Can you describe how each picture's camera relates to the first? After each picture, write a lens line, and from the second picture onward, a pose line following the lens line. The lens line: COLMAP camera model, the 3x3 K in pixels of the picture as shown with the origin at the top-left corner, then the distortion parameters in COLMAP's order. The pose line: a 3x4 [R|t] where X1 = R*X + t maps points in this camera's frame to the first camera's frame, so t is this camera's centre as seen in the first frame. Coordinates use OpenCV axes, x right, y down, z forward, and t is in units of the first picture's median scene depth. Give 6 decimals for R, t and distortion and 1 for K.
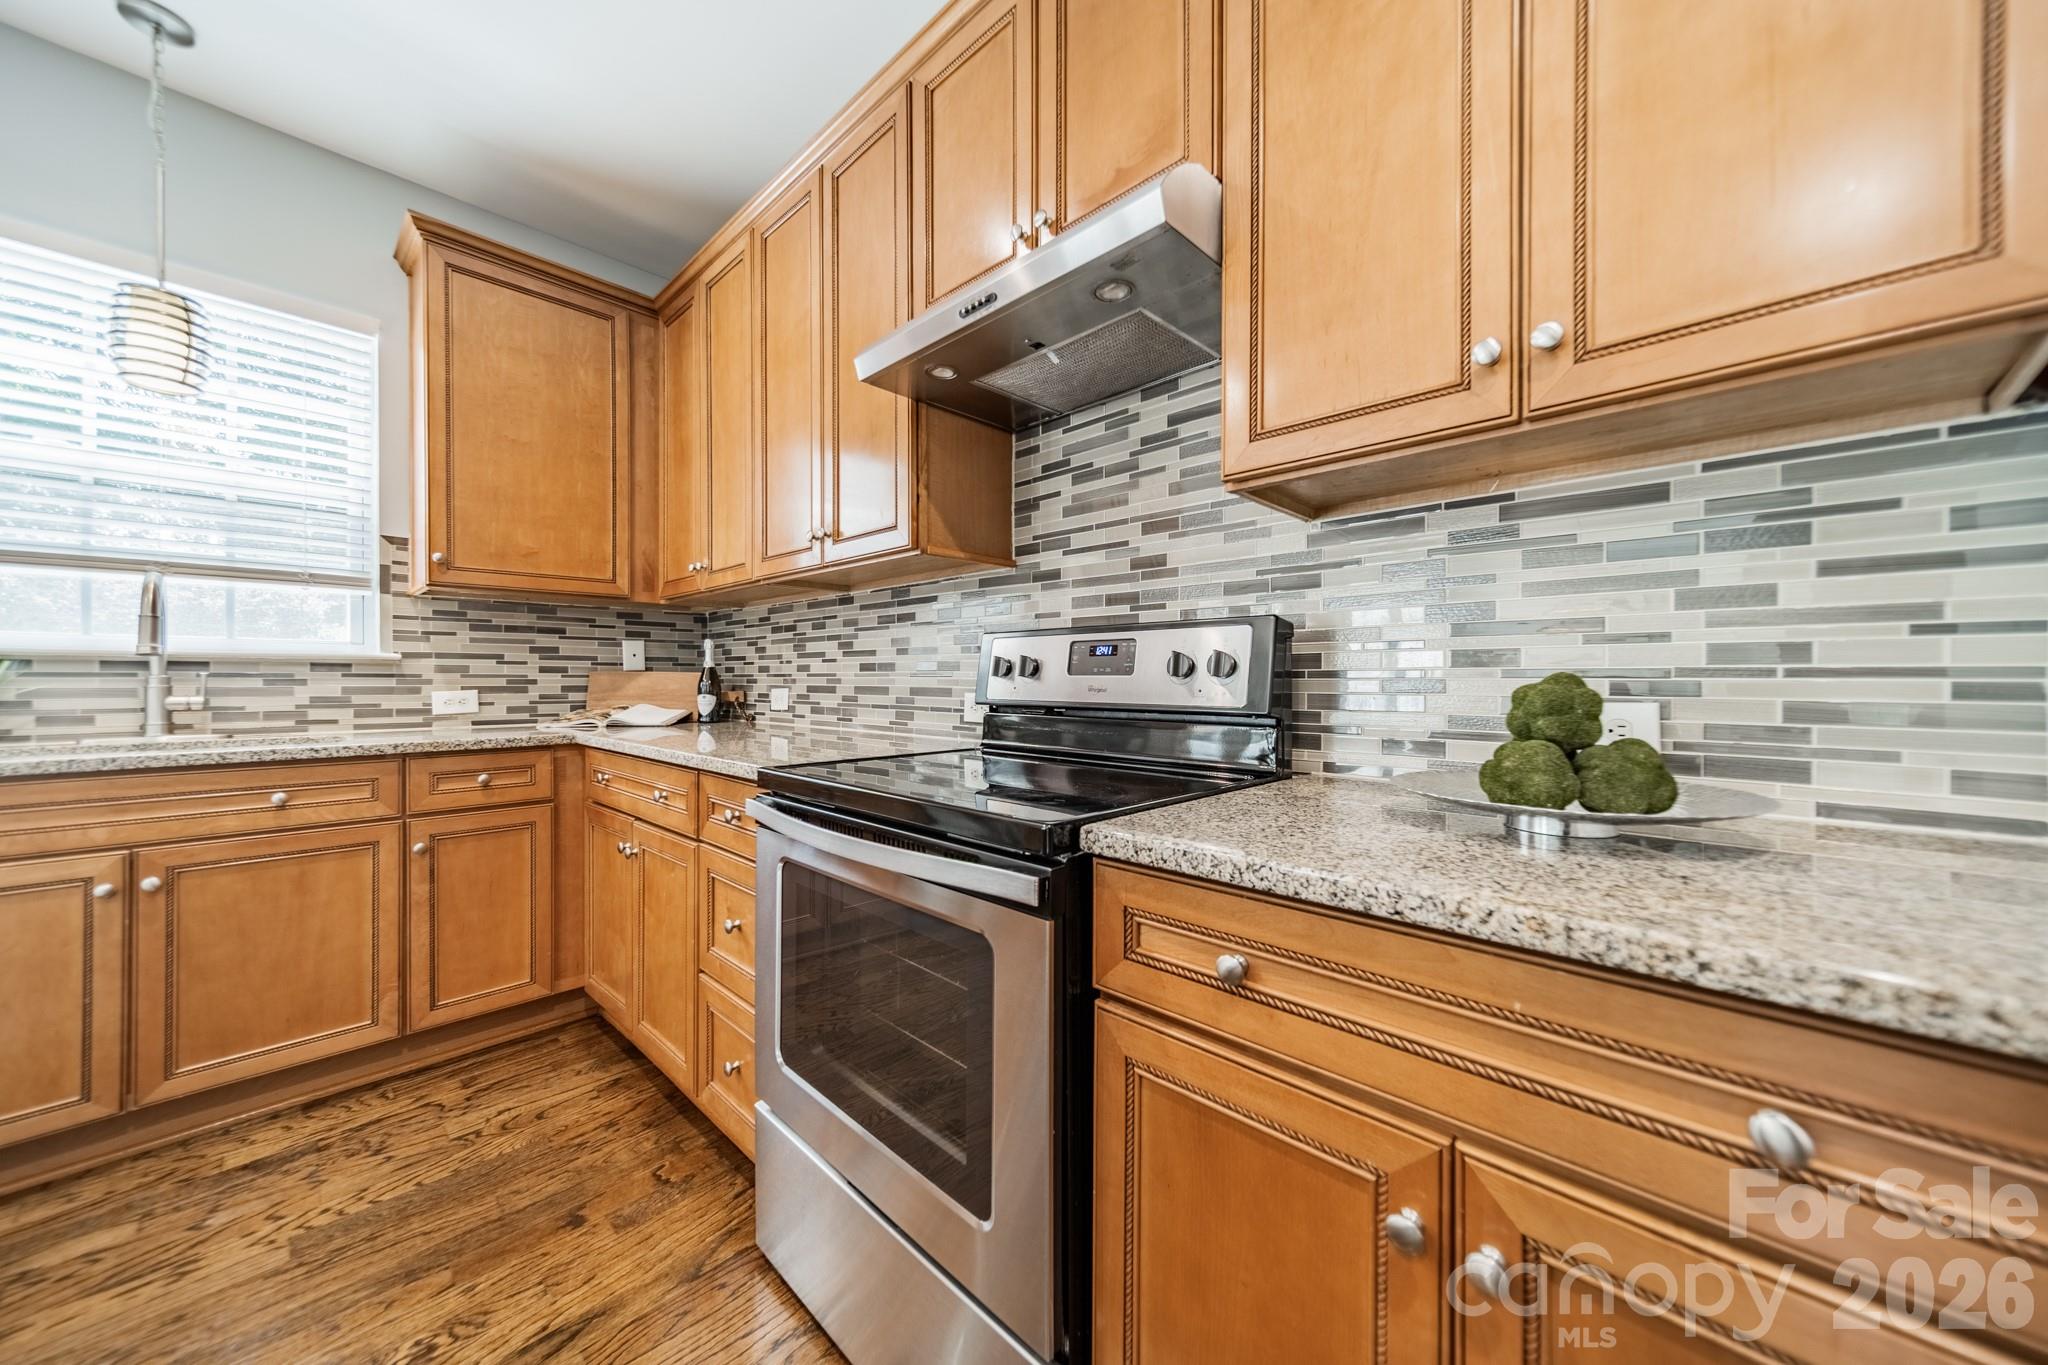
lens RADIAL K [[722.8, 0, 1036.3], [0, 722.8, 675.3], [0, 0, 1]] dist [0.004943, 0.000367]
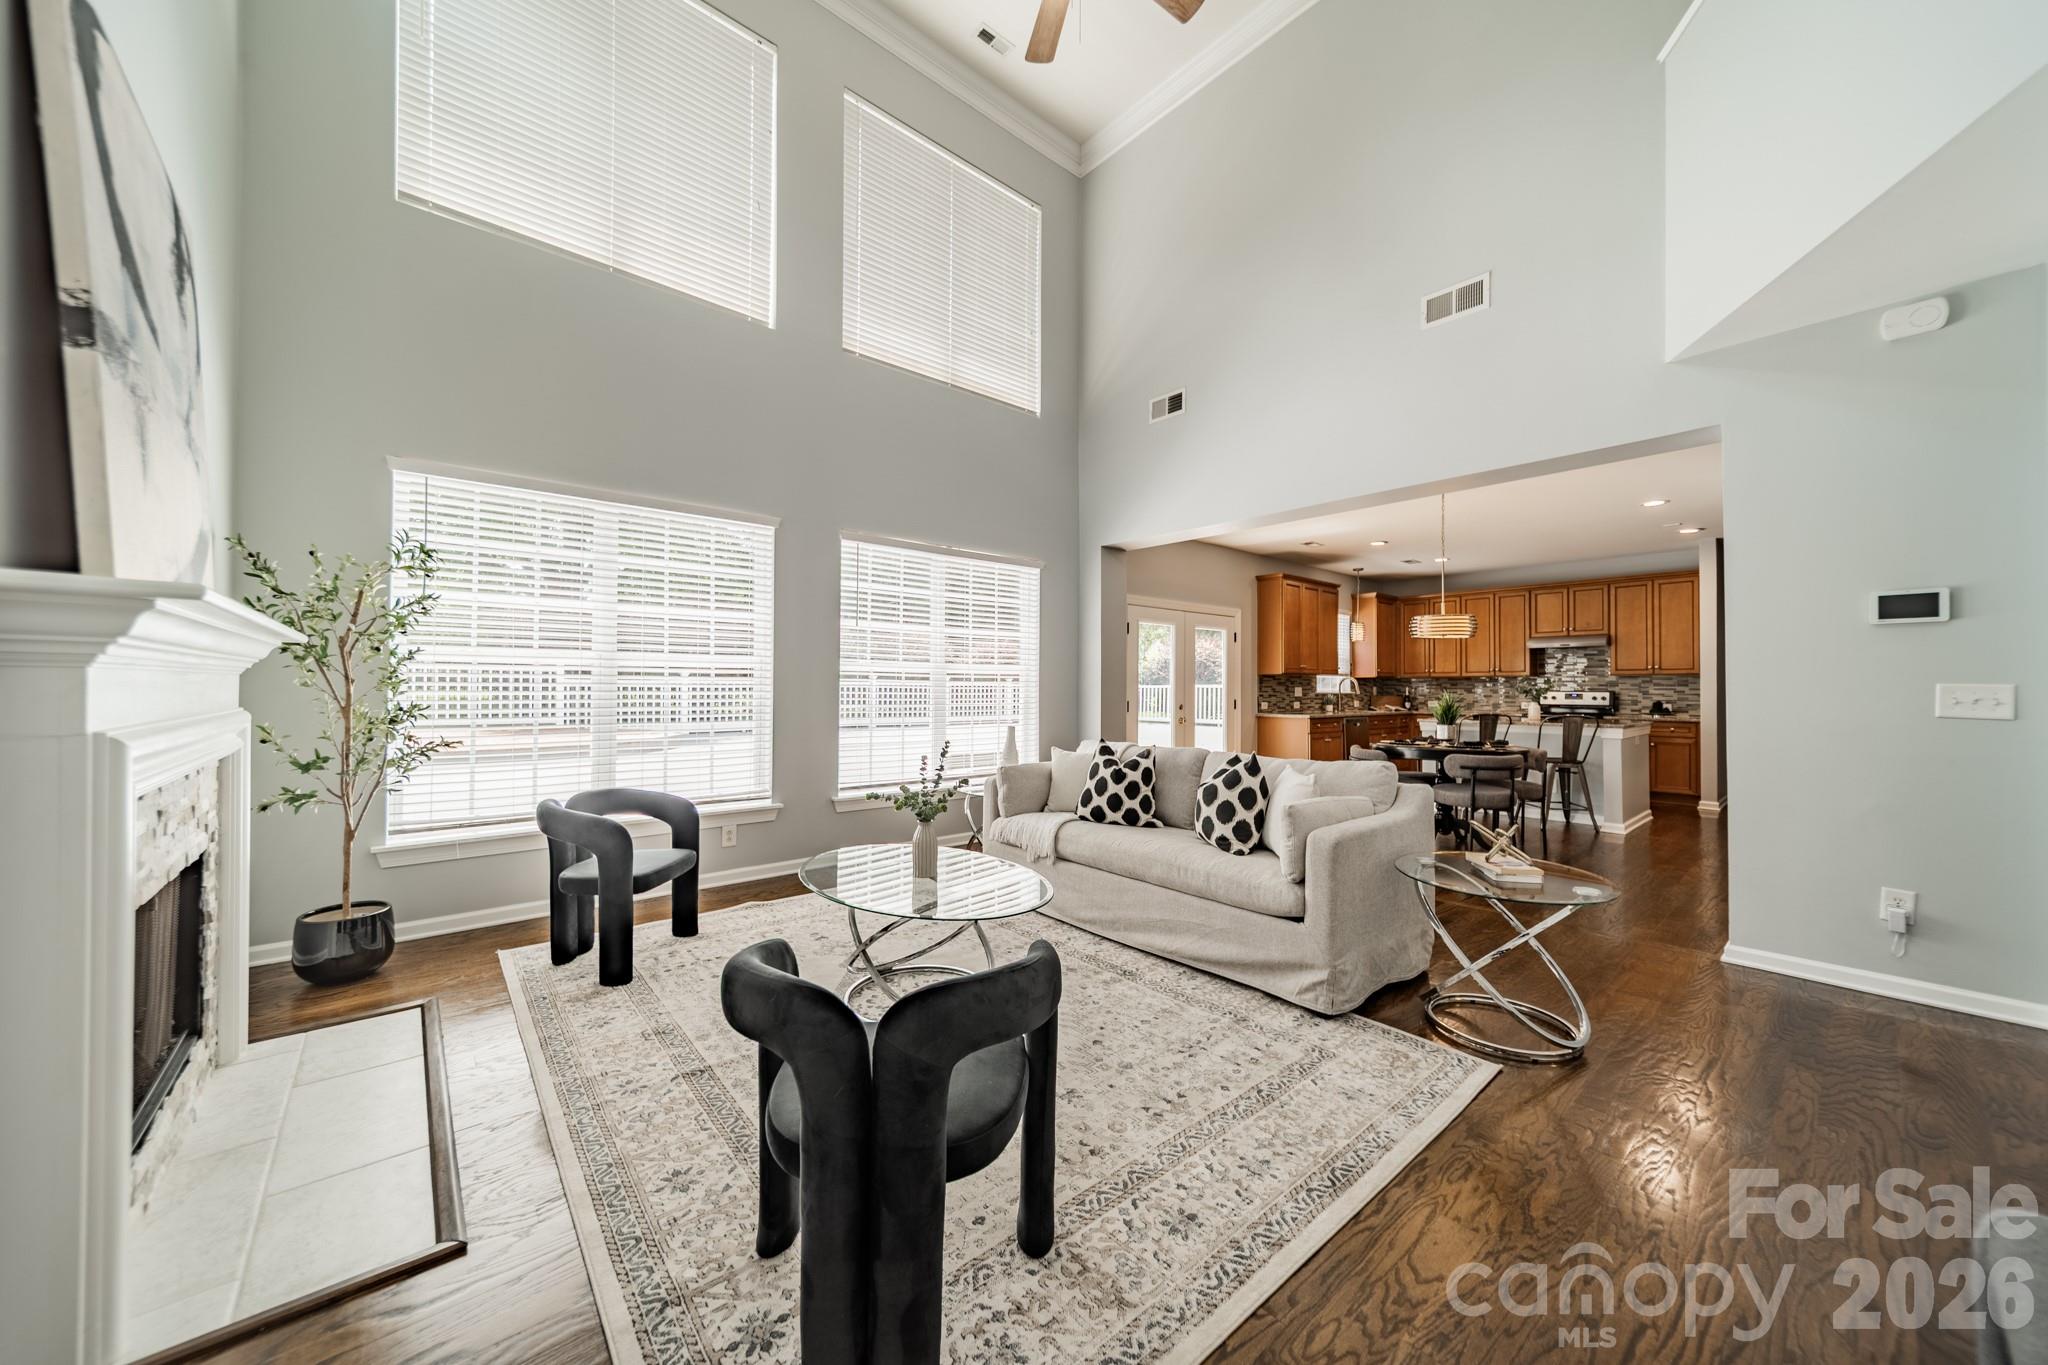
lens RADIAL K [[722.8, 0, 1028.3], [0, 722.8, 676.7], [0, 0, 1]] dist [0.004943, 0.000367]
pose [[0.995681, 0.003036, -0.092787, -3.367436], [-0.004007, 0.999939, -0.010279, -0.094561], [0.092750, 0.010606, 0.995633, -4.699407]]
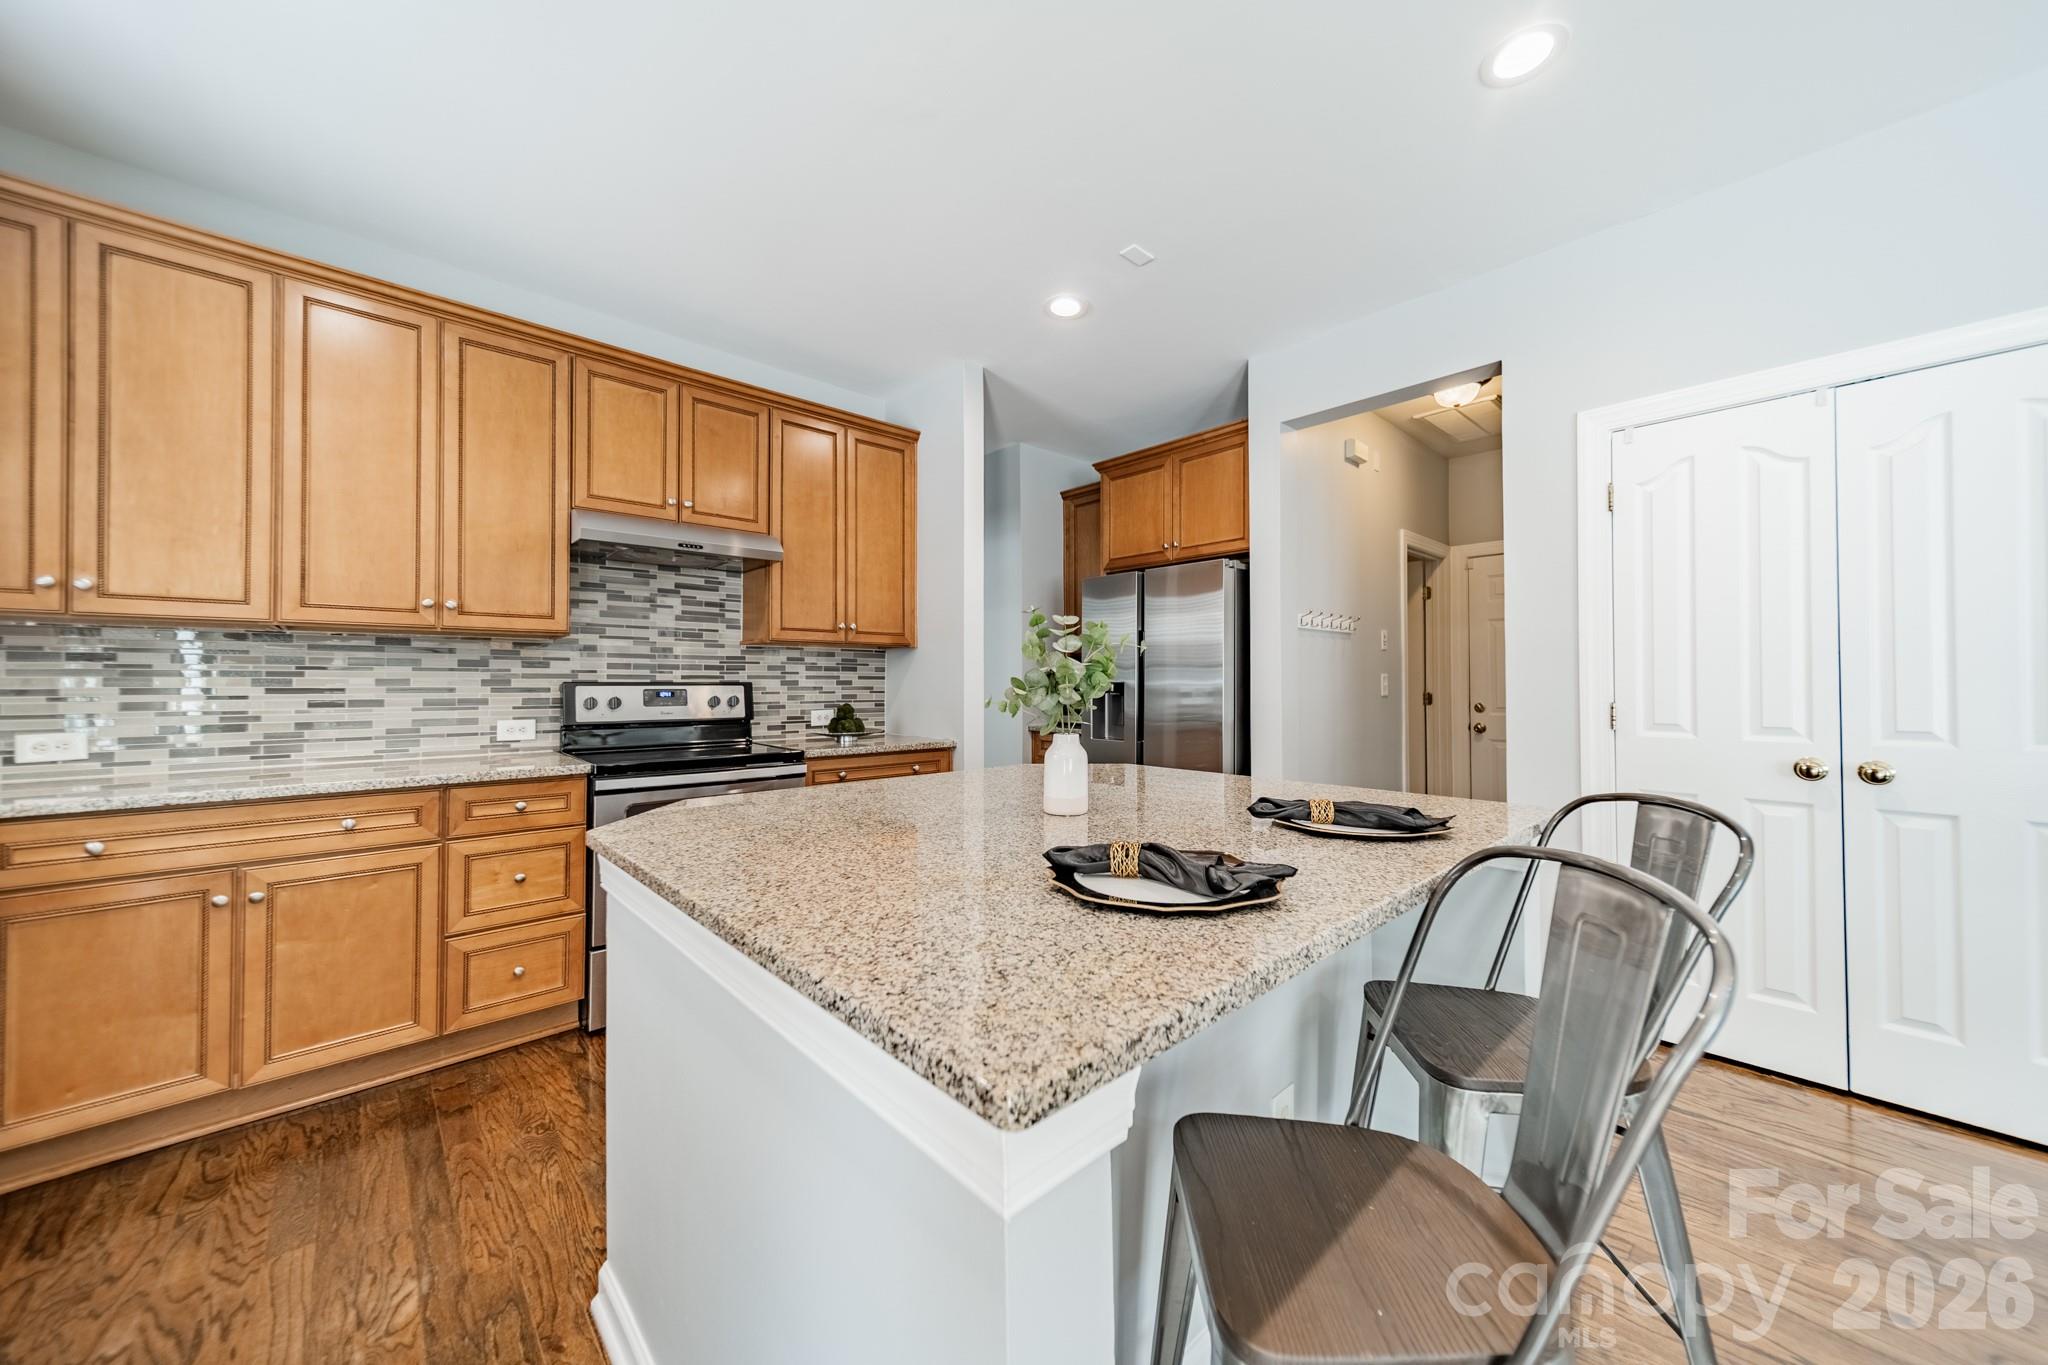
lens RADIAL K [[722.8, 0, 1019.9], [0, 722.8, 672.8], [0, 0, 1]] dist [0.004943, 0.000367]
pose [[0.067496, 0.013328, 0.997631, -1.721788], [-0.003047, 0.999909, -0.013152, -0.064111], [-0.997715, -0.002152, 0.067531, -0.143545]]
